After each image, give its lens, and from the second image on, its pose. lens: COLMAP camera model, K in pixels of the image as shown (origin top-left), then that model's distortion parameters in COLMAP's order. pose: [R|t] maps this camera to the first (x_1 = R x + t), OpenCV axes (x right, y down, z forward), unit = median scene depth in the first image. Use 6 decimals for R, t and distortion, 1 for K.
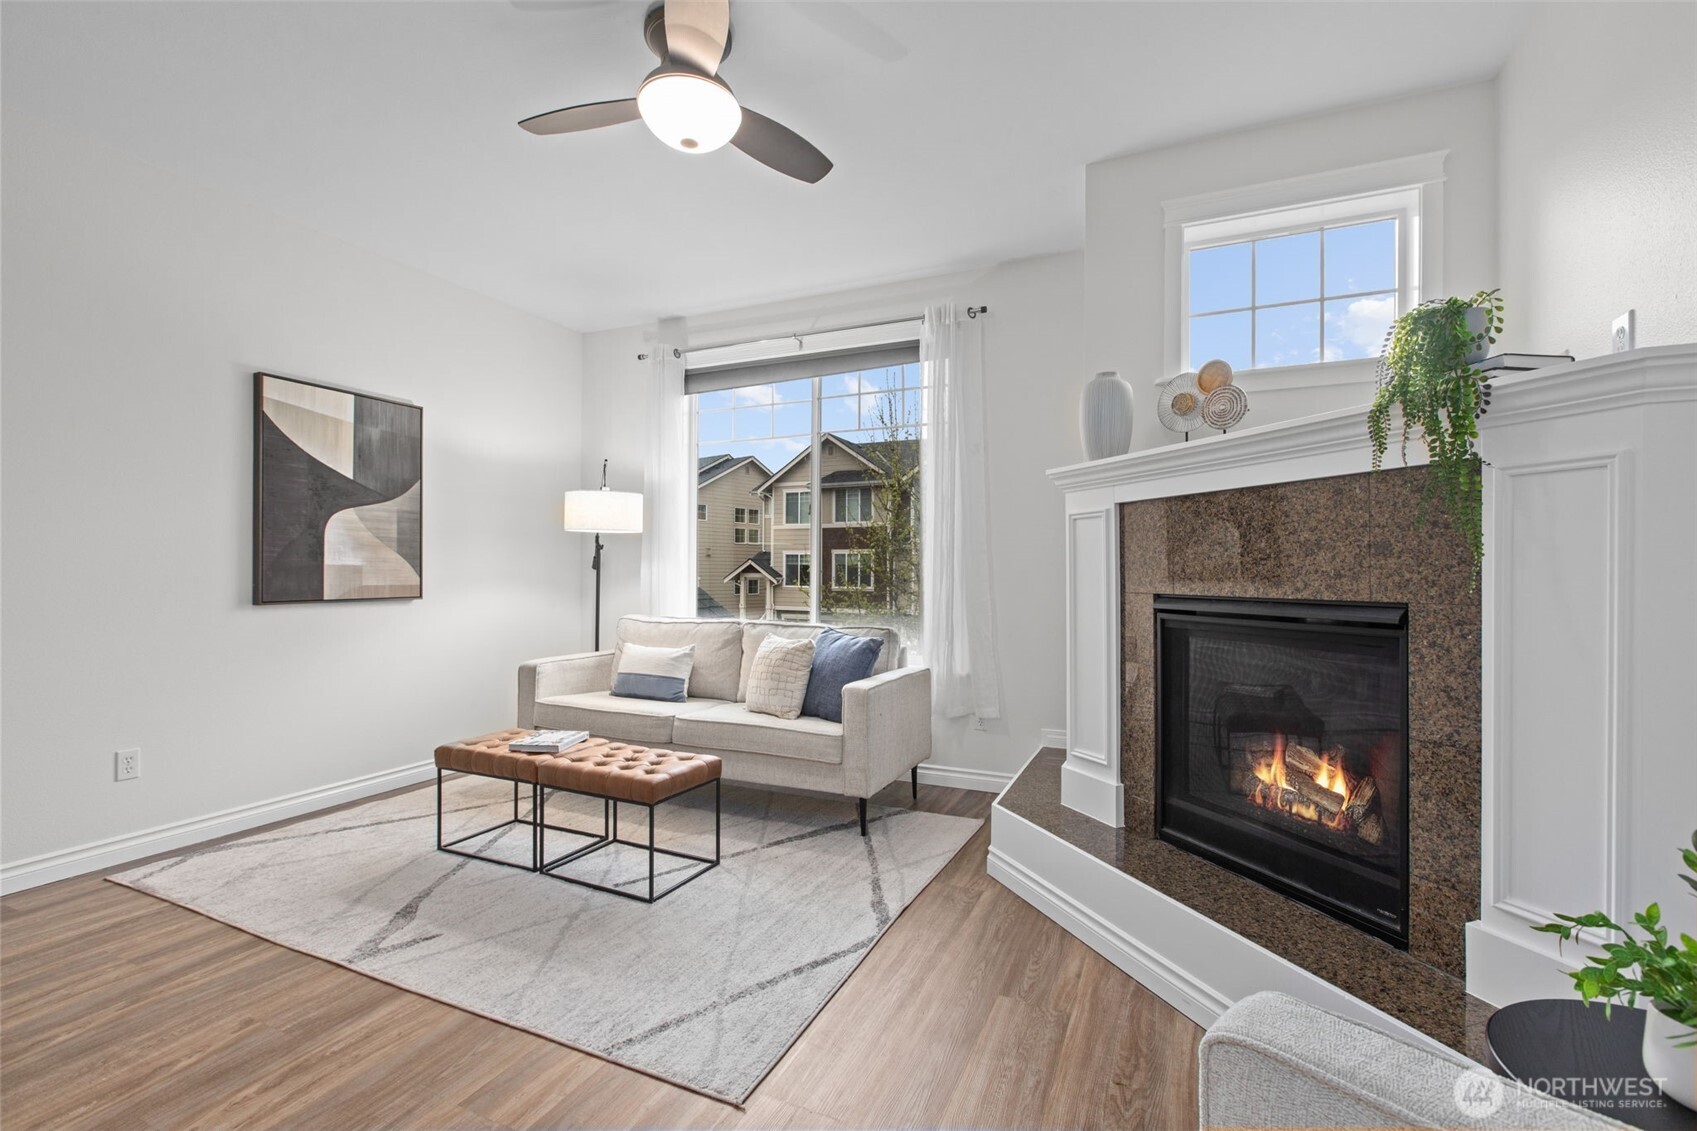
lens RADIAL K [[756.6, 0, 832.6], [0, 756.6, 554.3], [0, 0, 1]] dist [0.002372, -0.001284]
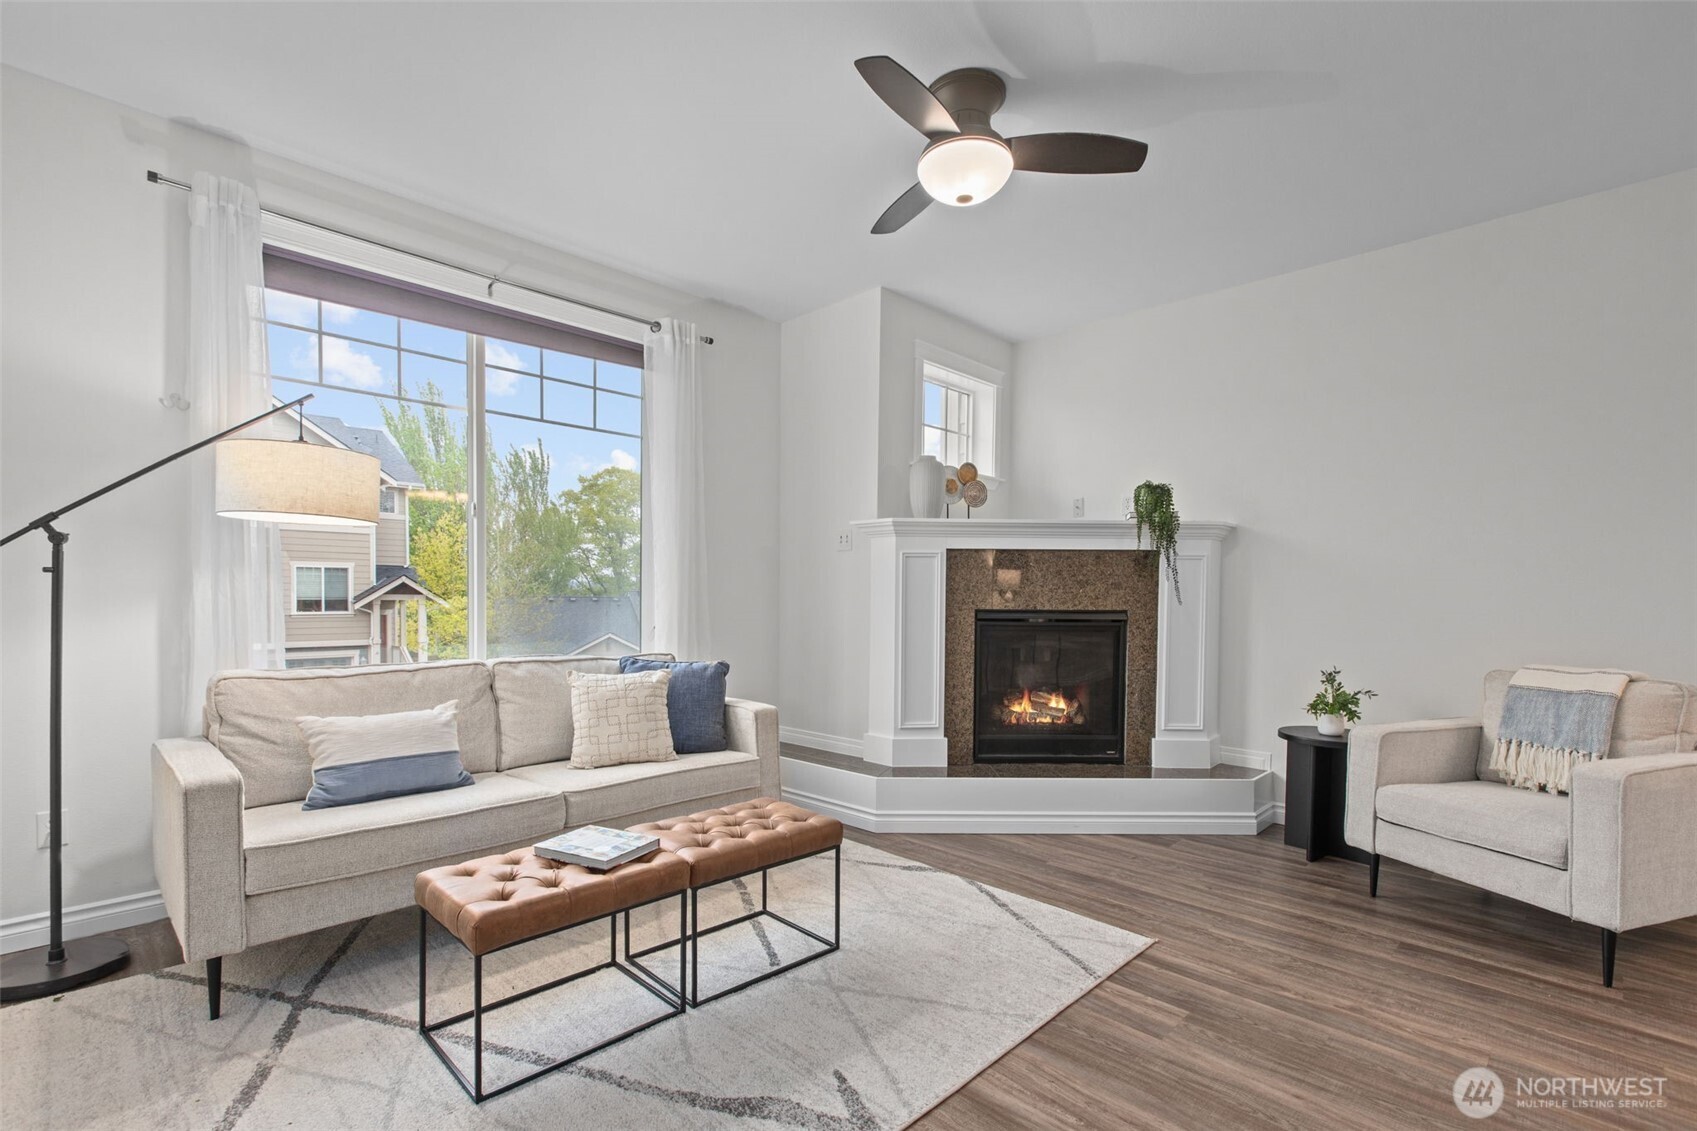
lens RADIAL K [[797.5, 0, 852.3], [0, 797.5, 595.4], [0, 0, 1]] dist [0.019964, -0.000688]
pose [[0.320141, 0.000643, 0.947370, -1.008128], [-0.028061, 0.999567, 0.008803, 0.013265], [-0.946954, -0.029402, 0.320021, 0.585411]]
